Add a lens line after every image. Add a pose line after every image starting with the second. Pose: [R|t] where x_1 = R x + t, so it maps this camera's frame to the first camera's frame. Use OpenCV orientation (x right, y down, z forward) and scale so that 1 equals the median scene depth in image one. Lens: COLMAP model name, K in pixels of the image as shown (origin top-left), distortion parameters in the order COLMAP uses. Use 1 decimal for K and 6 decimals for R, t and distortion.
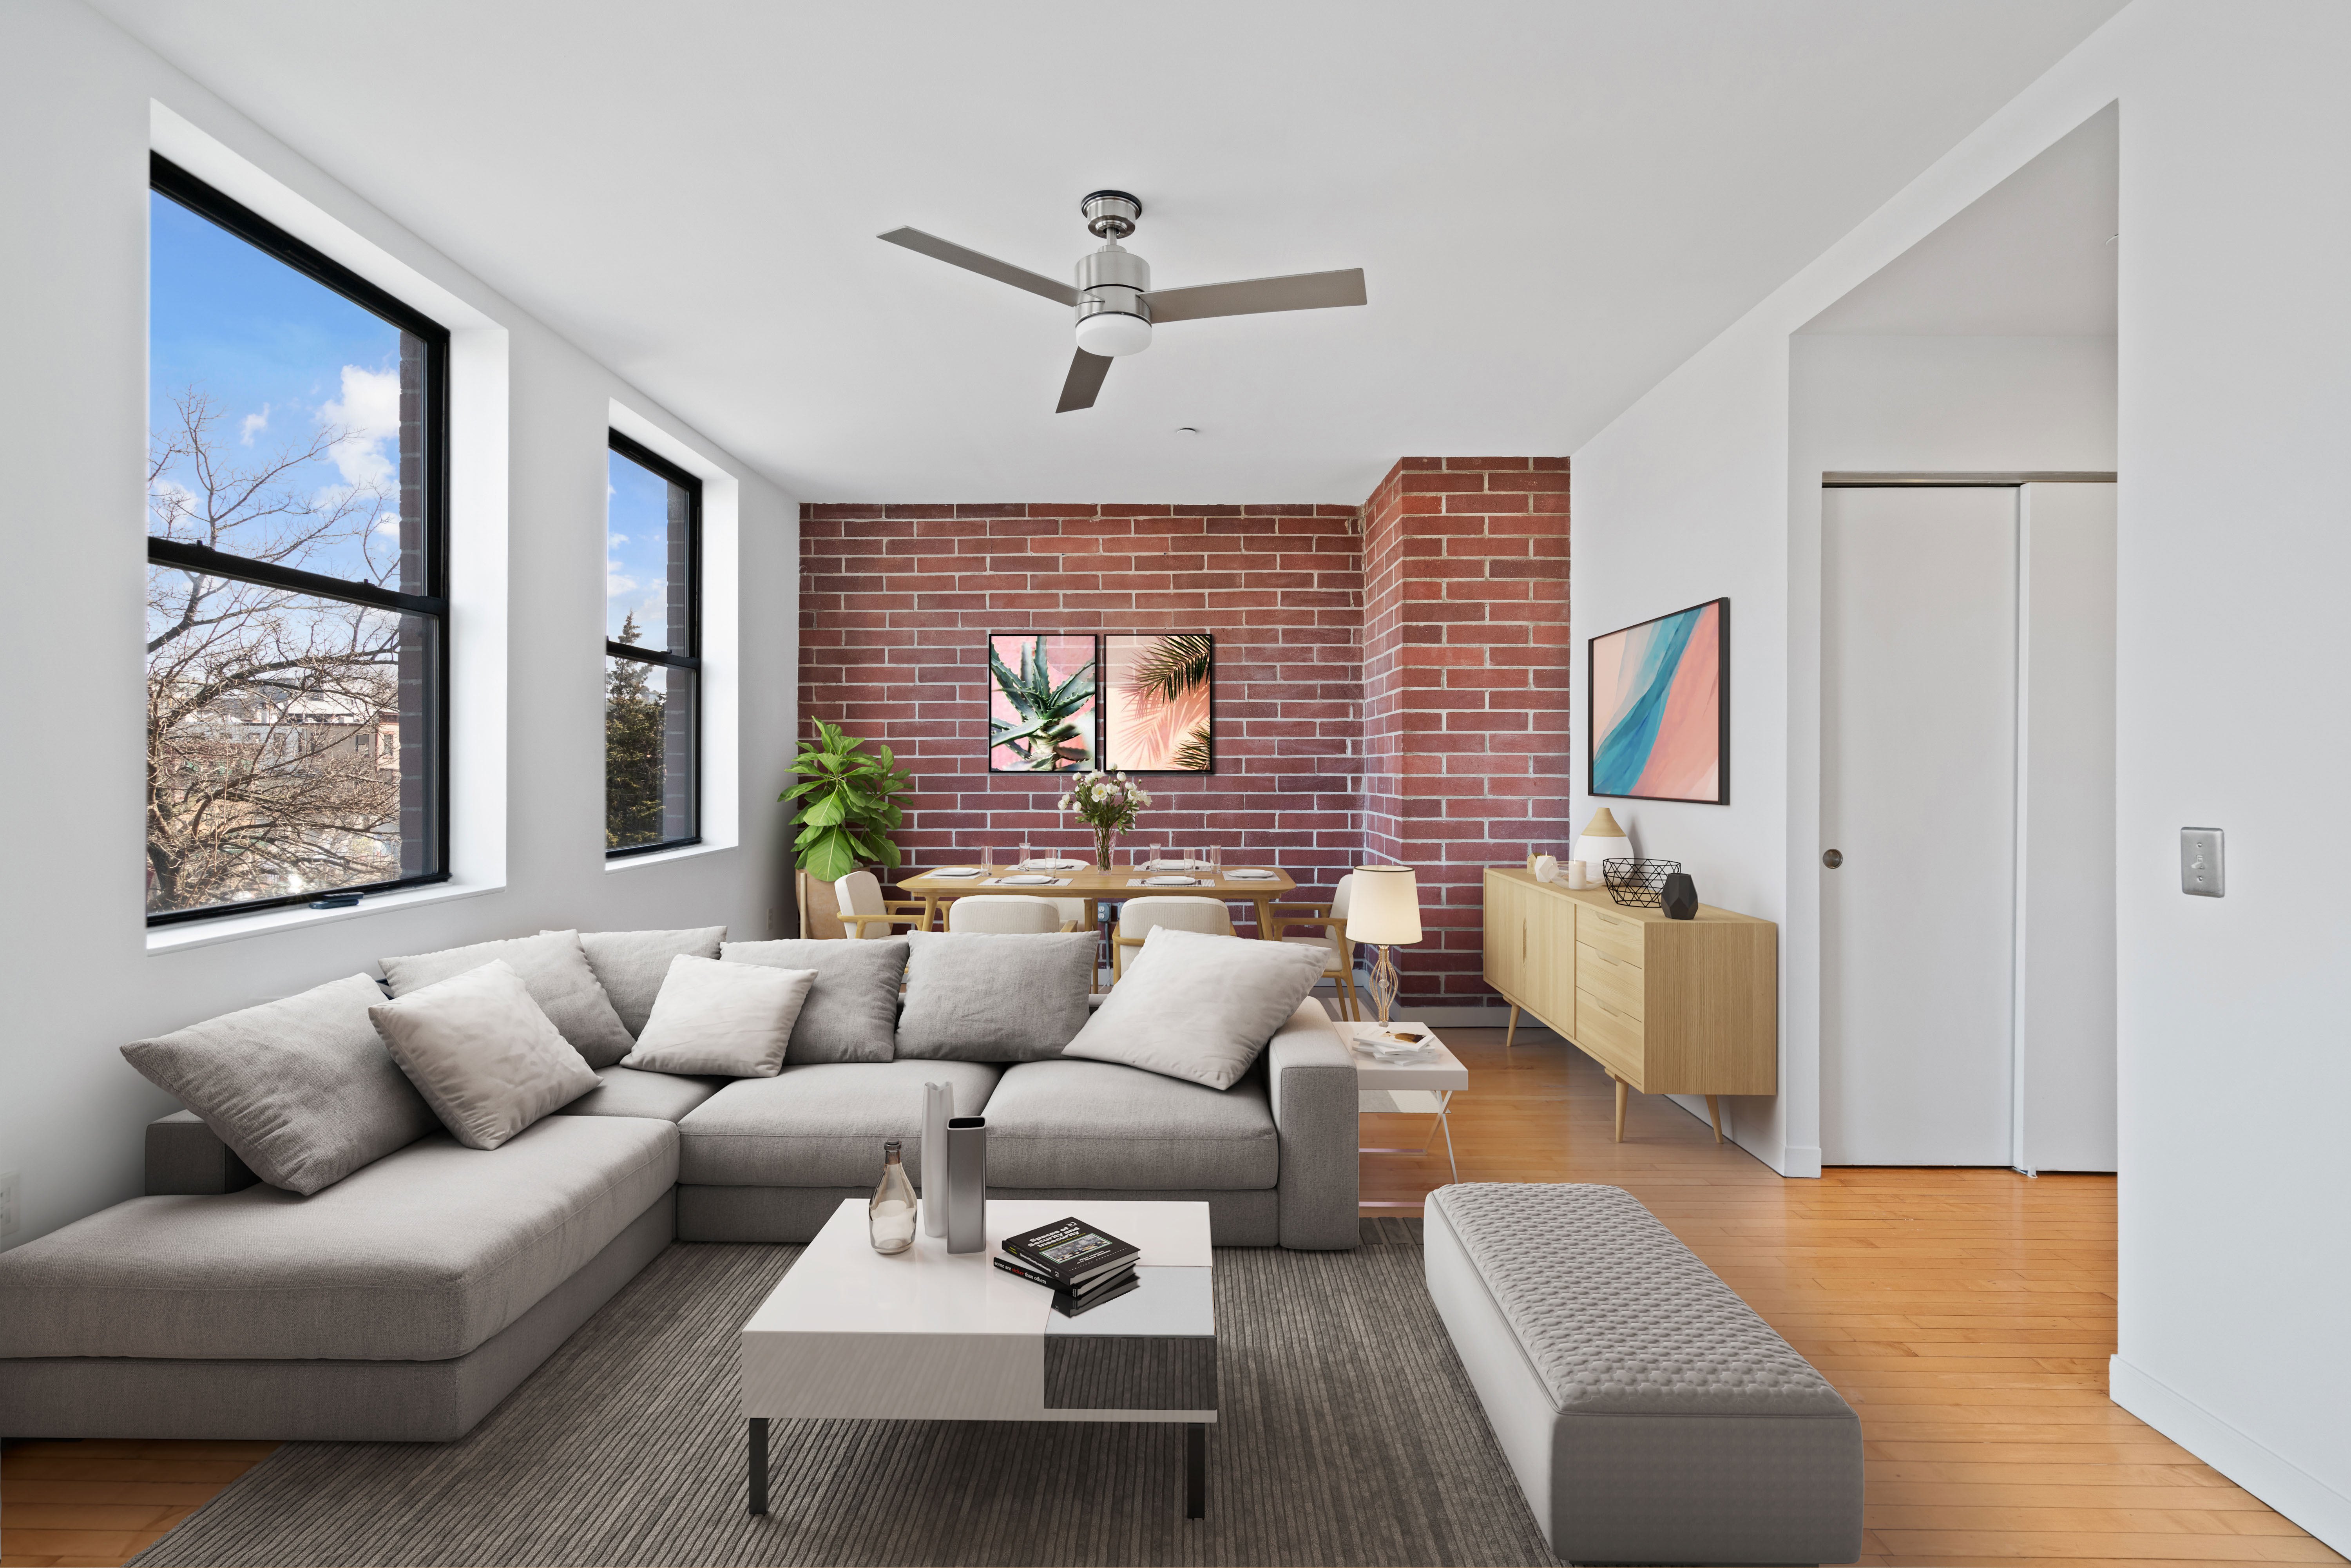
lens RADIAL K [[1079.8, 0, 1163.5], [0, 1079.8, 780.5], [0, 0, 1]] dist [0.001117, 0.000277]
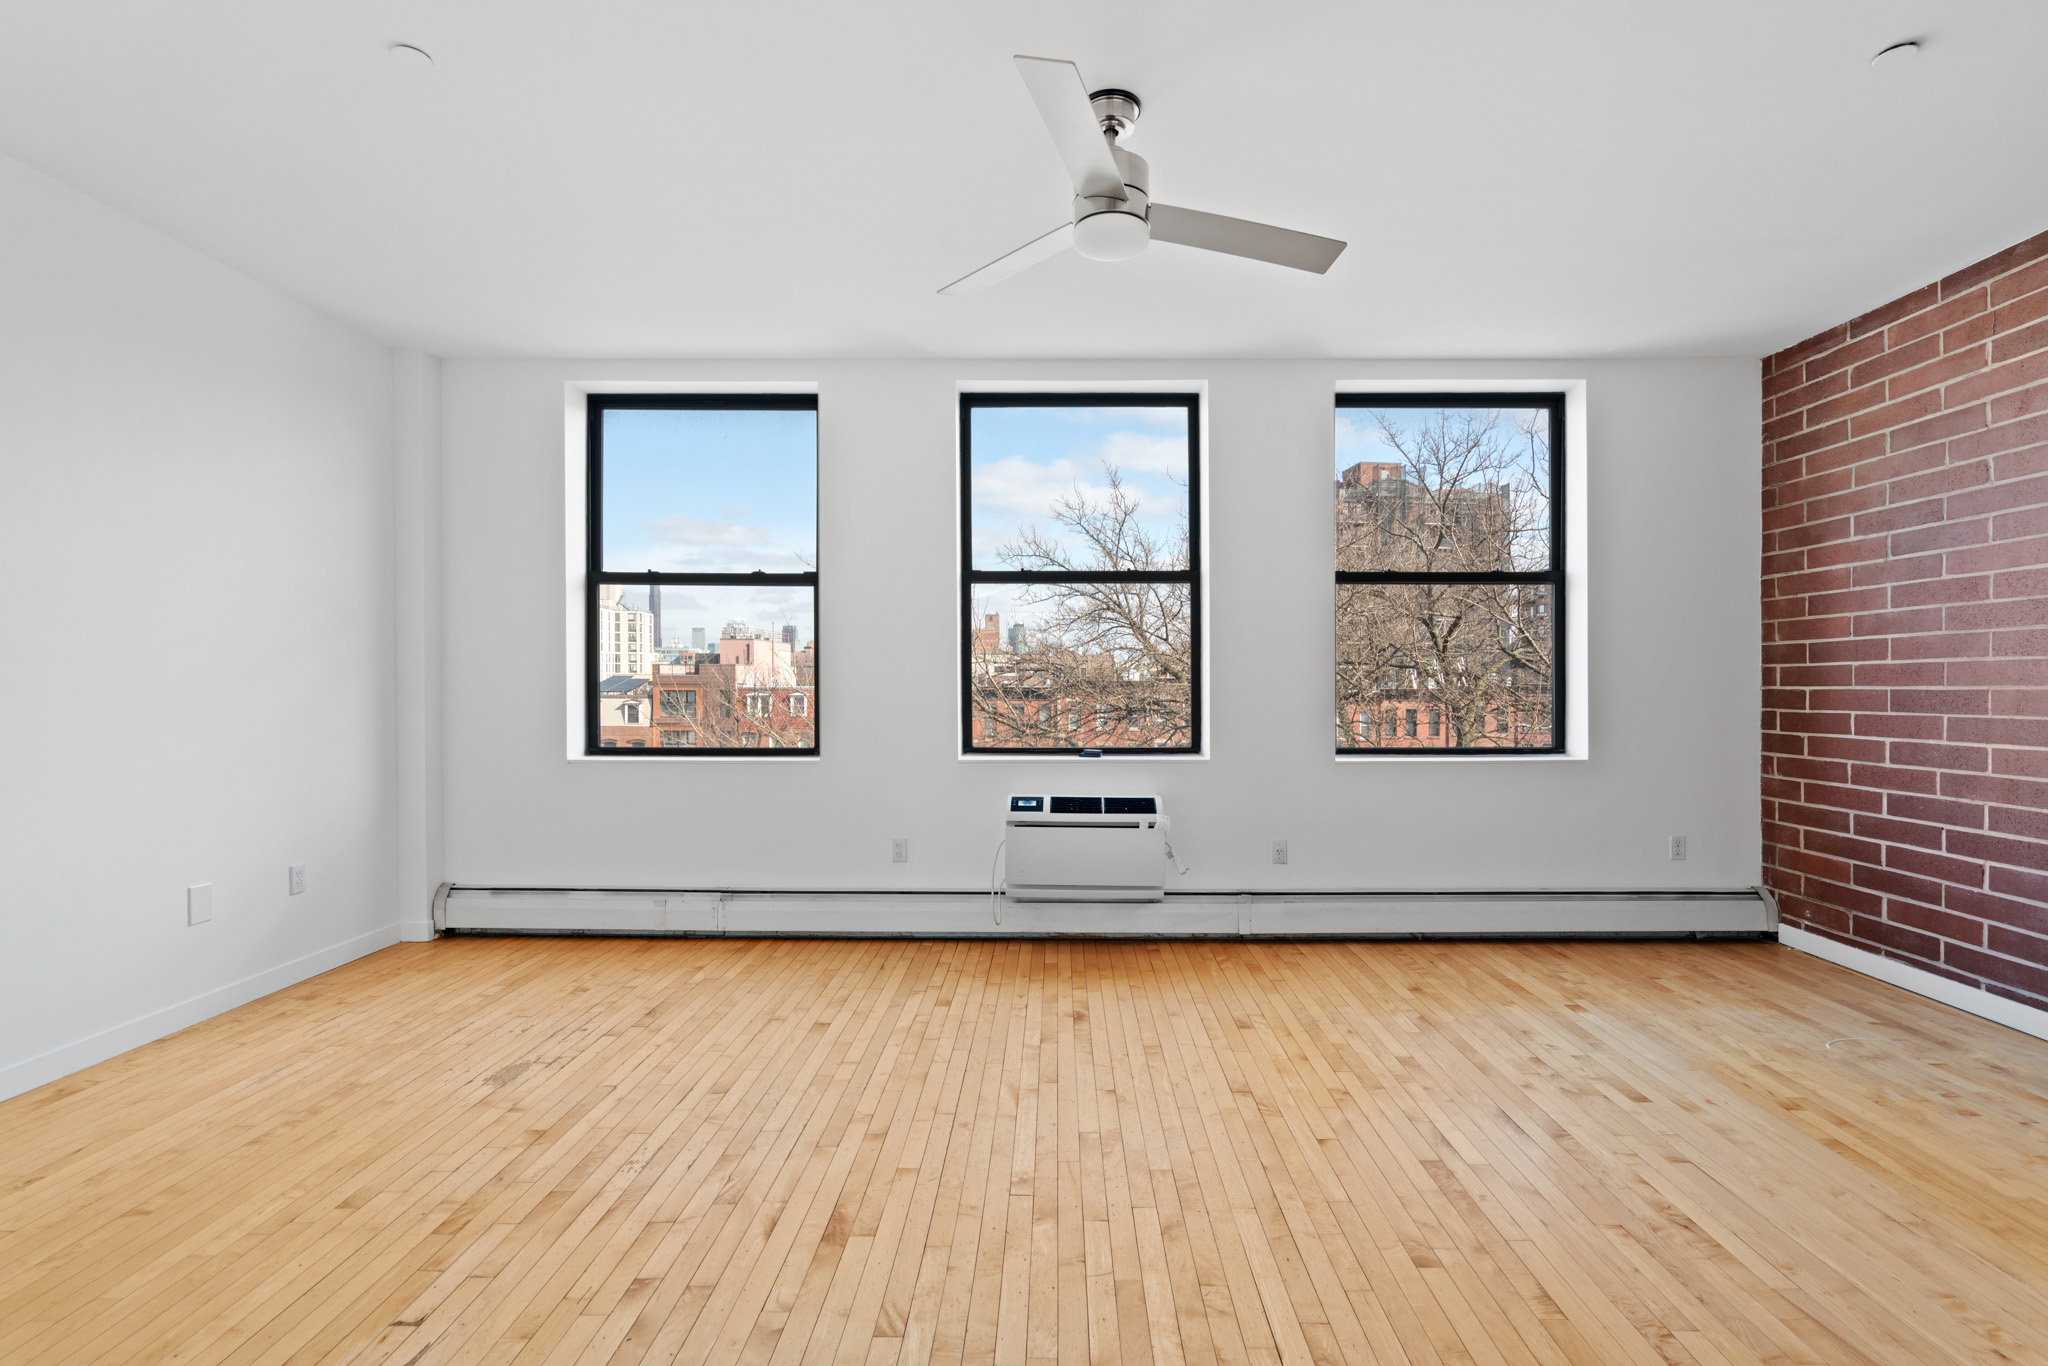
lens RADIAL K [[940.7, 0, 1013.6], [0, 940.7, 679.9], [0, 0, 1]] dist [0.001117, 0.000277]
pose [[-0.032804, -0.001706, -0.999460, 0.403208], [-0.007965, 0.999967, -0.001446, -0.005192], [0.999430, 0.007913, -0.032817, 0.451430]]
